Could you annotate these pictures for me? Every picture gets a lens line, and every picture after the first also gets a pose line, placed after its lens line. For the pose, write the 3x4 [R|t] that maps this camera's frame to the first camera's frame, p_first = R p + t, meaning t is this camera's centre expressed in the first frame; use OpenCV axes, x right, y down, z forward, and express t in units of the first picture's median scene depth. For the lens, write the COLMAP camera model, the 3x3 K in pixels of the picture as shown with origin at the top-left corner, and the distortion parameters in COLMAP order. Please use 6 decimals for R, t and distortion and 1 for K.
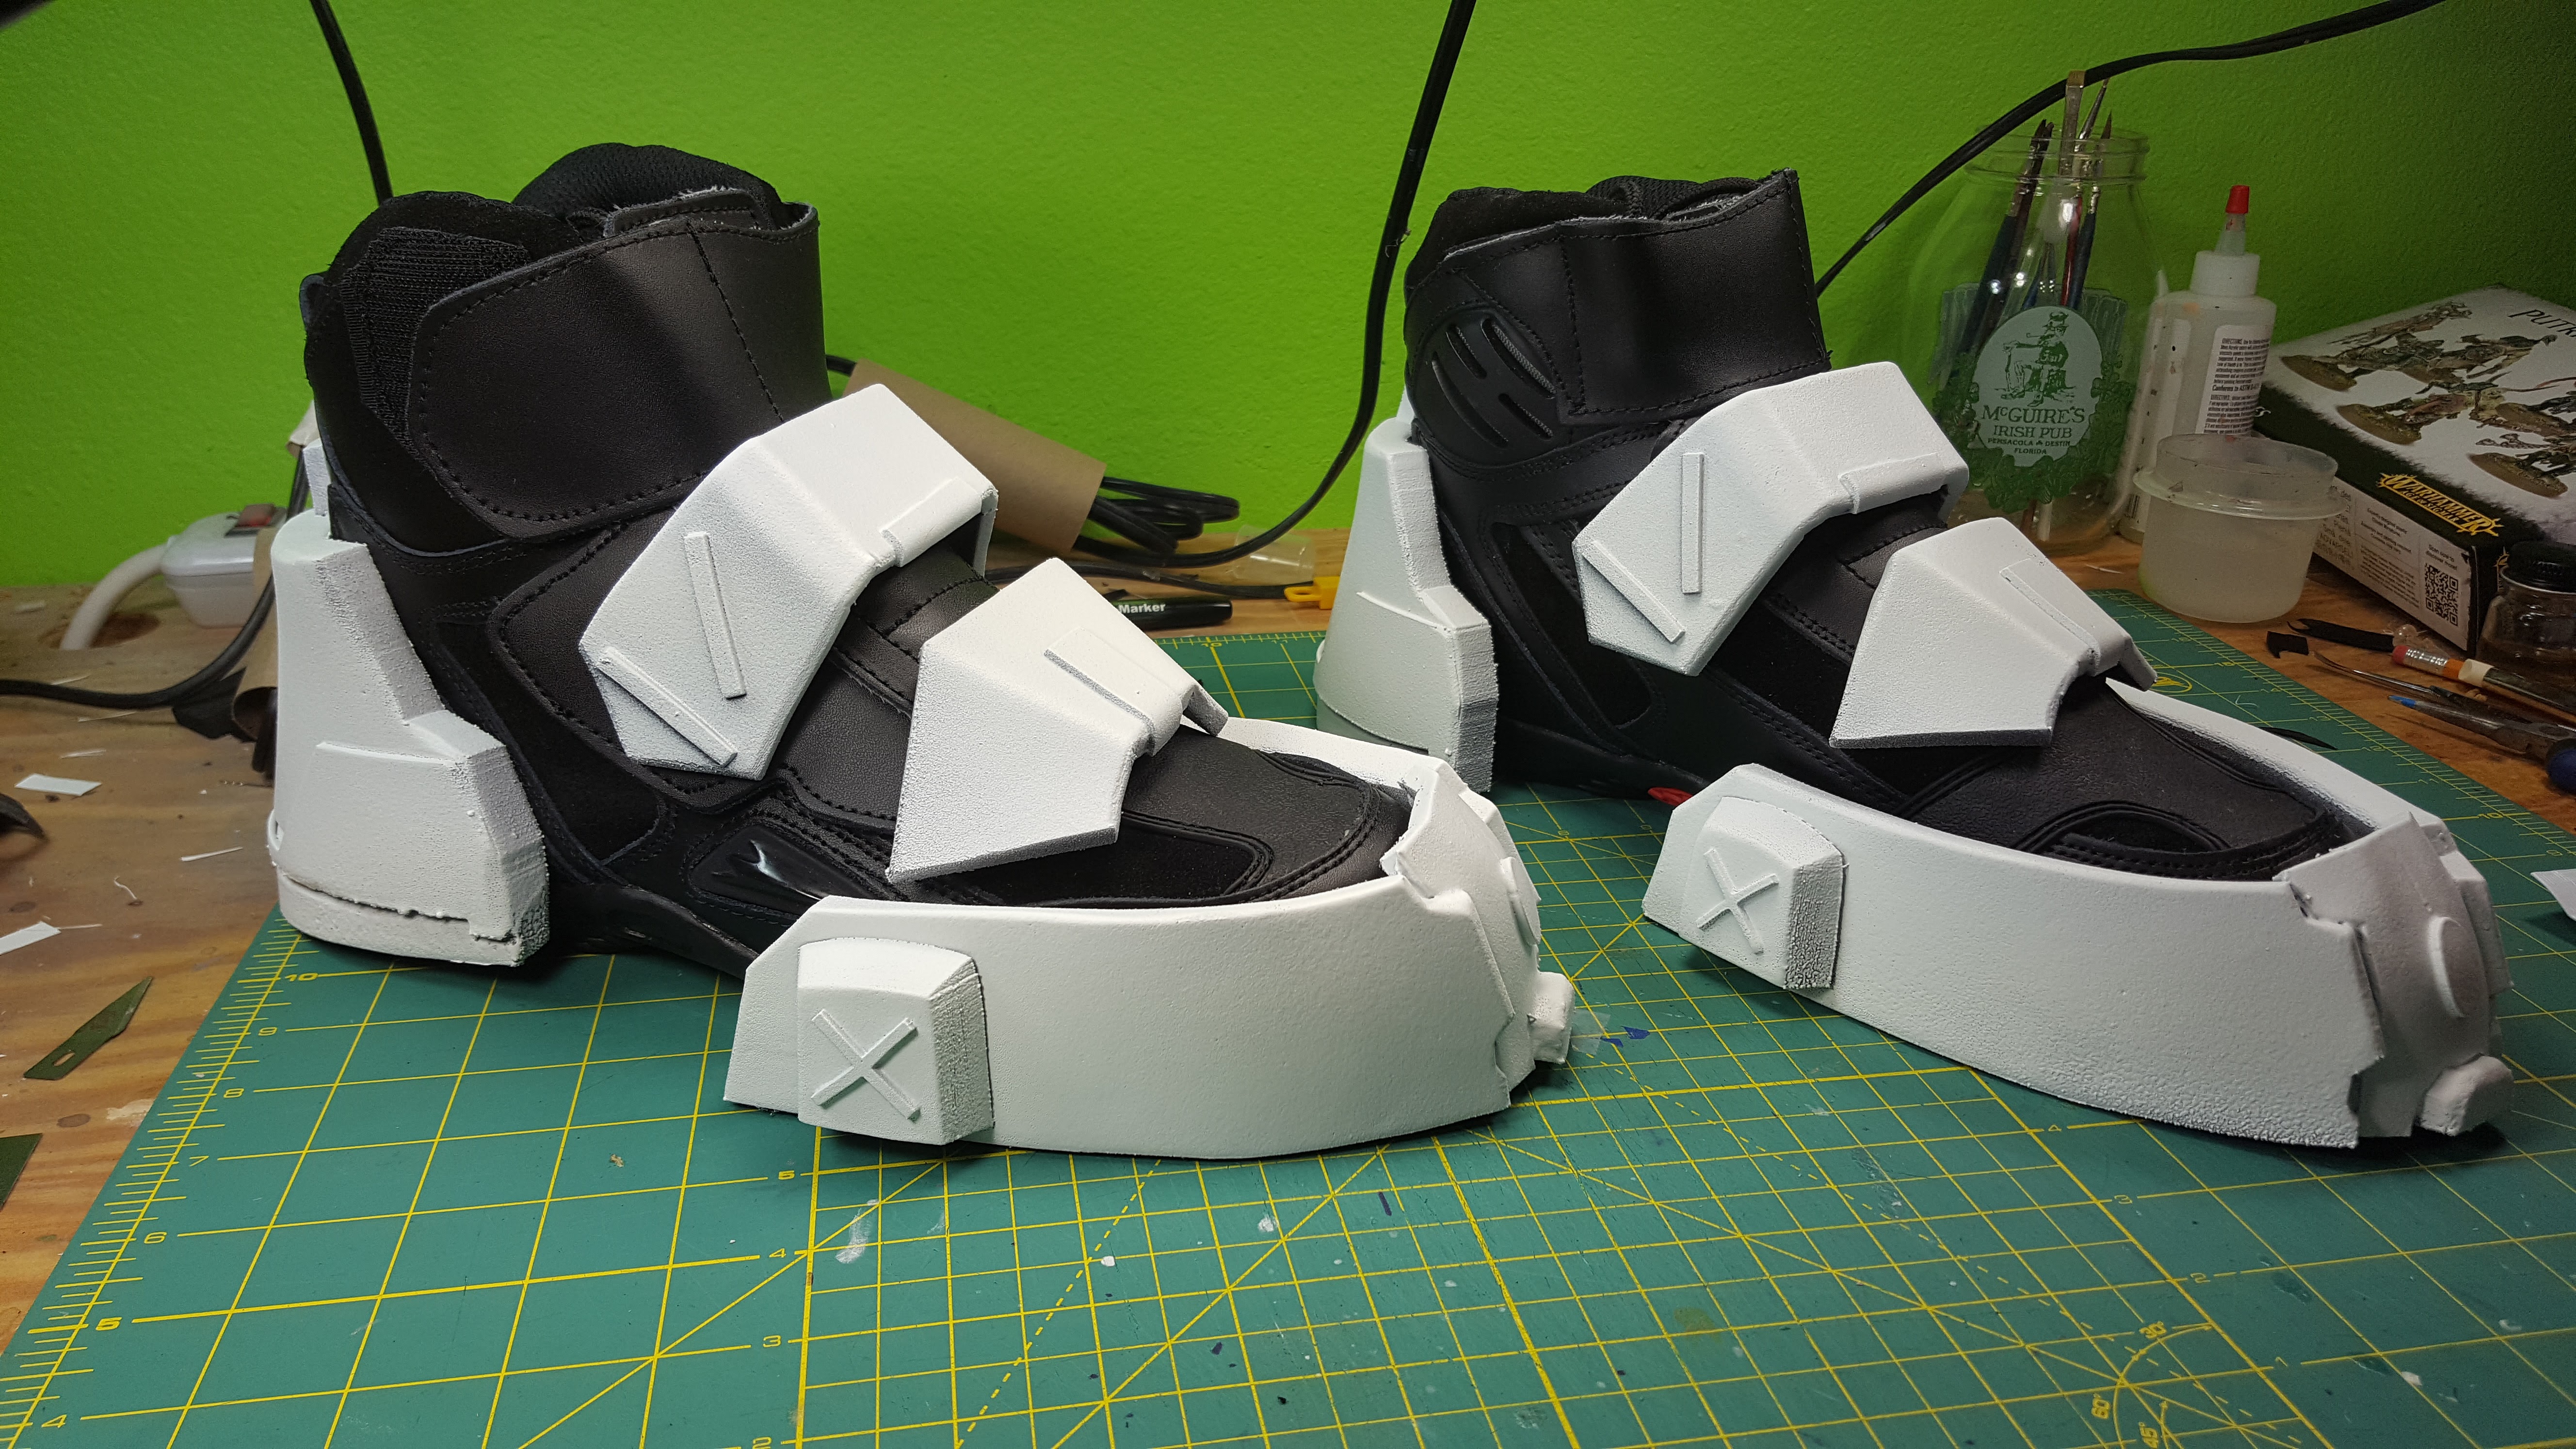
lens RADIAL K [[1957.6, 0, 1279.2], [0, 1957.6, 743.2], [0, 0, 1]] dist [0.034643, -0.081992]
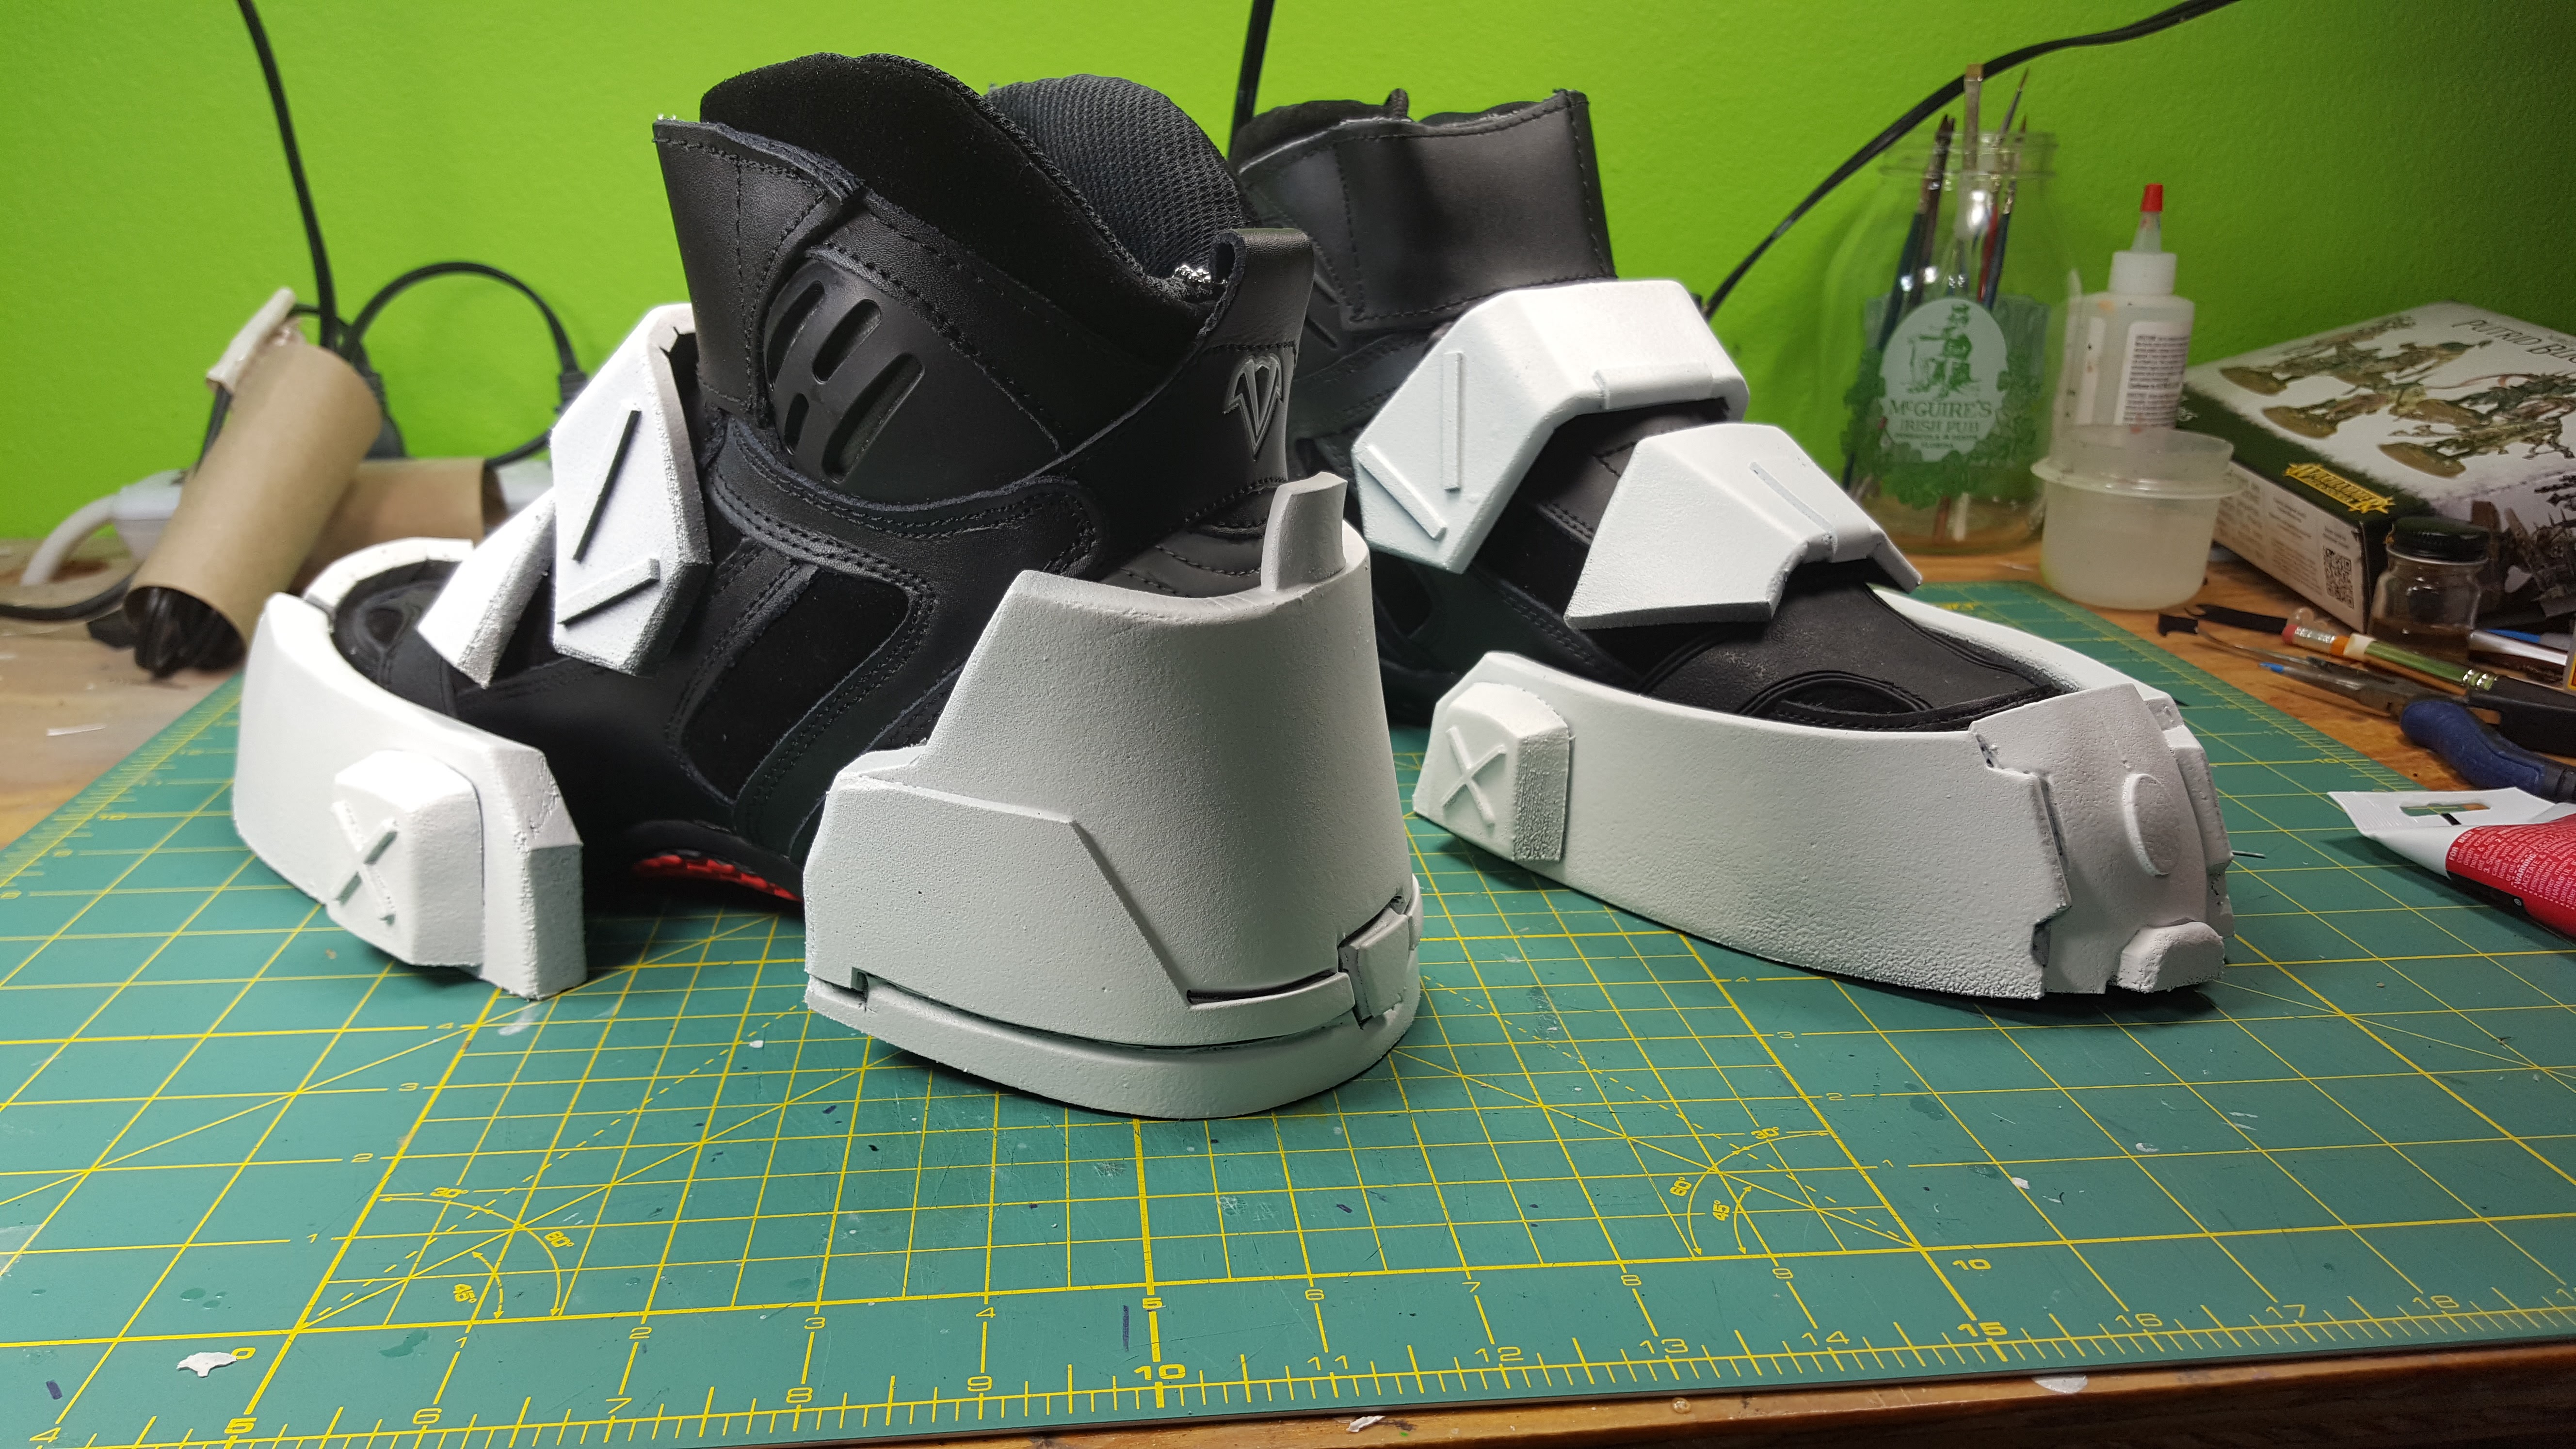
lens RADIAL K [[1957.6, 0, 1288.2], [0, 1957.6, 782.8], [0, 0, 1]] dist [0.034643, -0.081992]
pose [[0.997605, 0.022555, -0.065391, 0.193027], [-0.025899, 0.998376, -0.050740, 0.130157], [0.064141, 0.052312, 0.996569, -0.012617]]
